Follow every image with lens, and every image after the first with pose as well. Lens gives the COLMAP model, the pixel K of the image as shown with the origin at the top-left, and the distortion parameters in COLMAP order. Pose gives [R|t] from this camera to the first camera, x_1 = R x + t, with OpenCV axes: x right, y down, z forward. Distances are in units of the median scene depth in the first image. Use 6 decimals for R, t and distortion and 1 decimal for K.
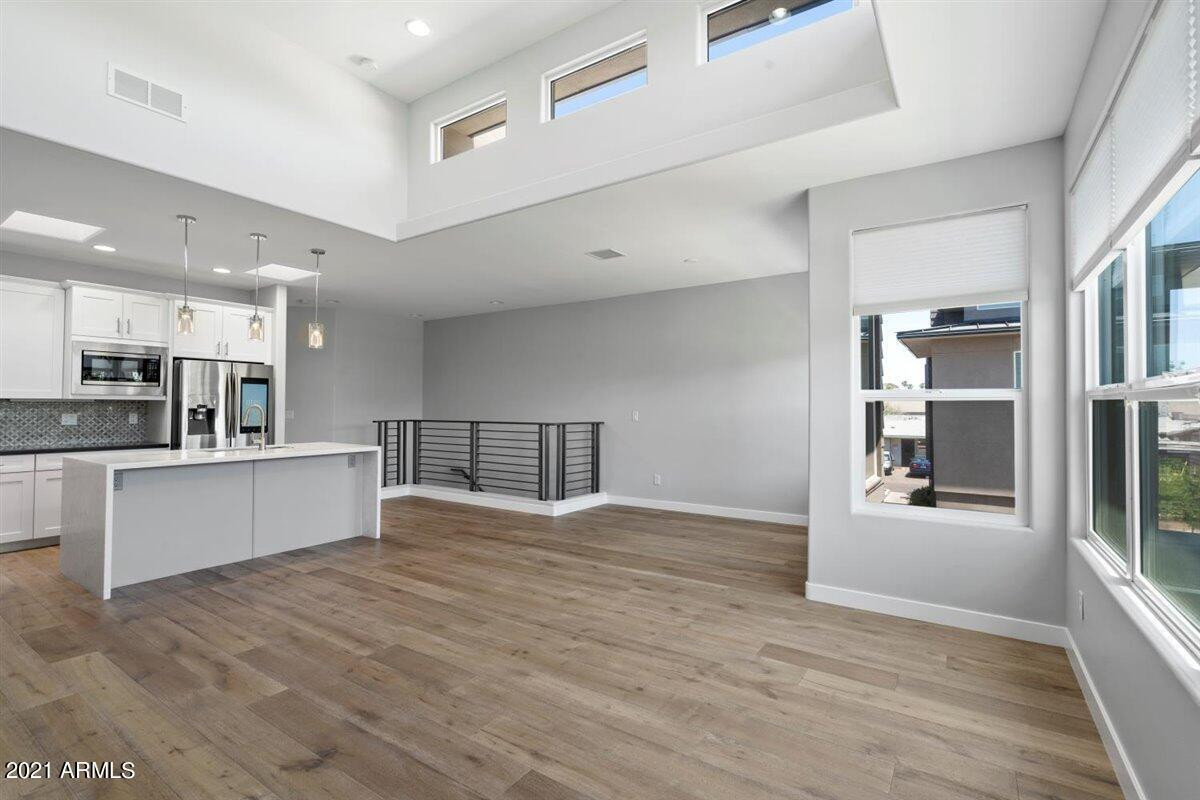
lens RADIAL K [[546.4, 0, 584.3], [0, 546.4, 390.8], [0, 0, 1]] dist [-0.008766, 0.003615]
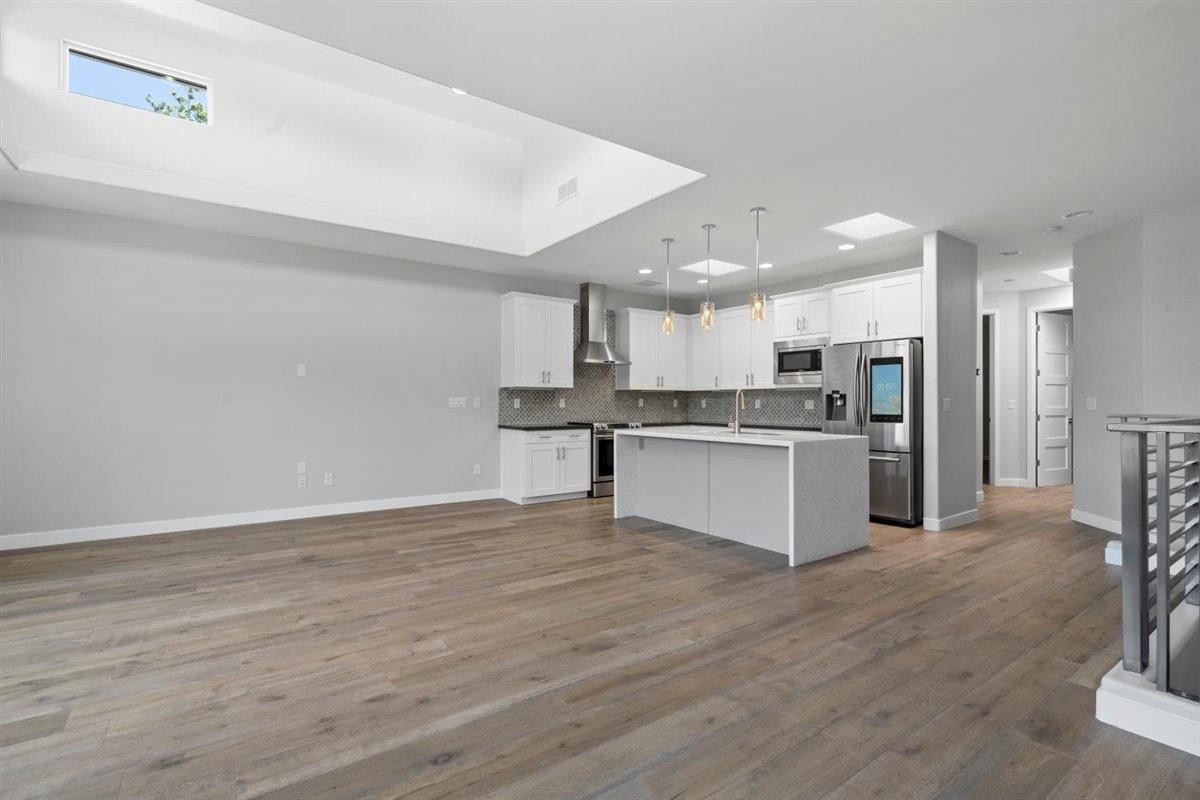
lens RADIAL K [[546.4, 0, 595.9], [0, 546.4, 400.8], [0, 0, 1]] dist [-0.008766, 0.003615]
pose [[-0.329669, -0.004864, -0.944084, 0.597599], [0.026874, 0.999533, -0.014534, 0.075345], [0.943714, -0.030163, -0.329384, 1.479356]]
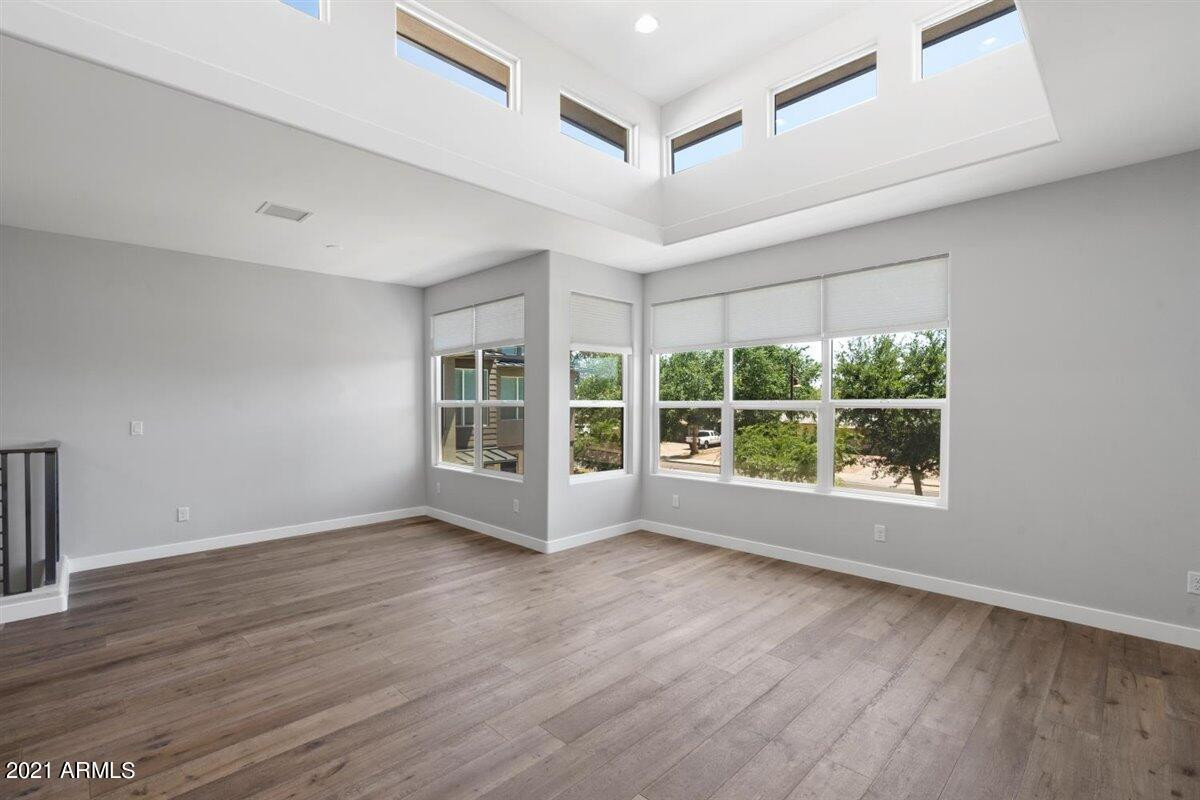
lens RADIAL K [[546.4, 0, 595.1], [0, 546.4, 404.5], [0, 0, 1]] dist [-0.008766, 0.003615]
pose [[0.180156, -0.009411, 0.983593, -0.901087], [-0.027537, 0.999514, 0.014607, -0.013971], [-0.983253, -0.029717, 0.179809, 0.642530]]
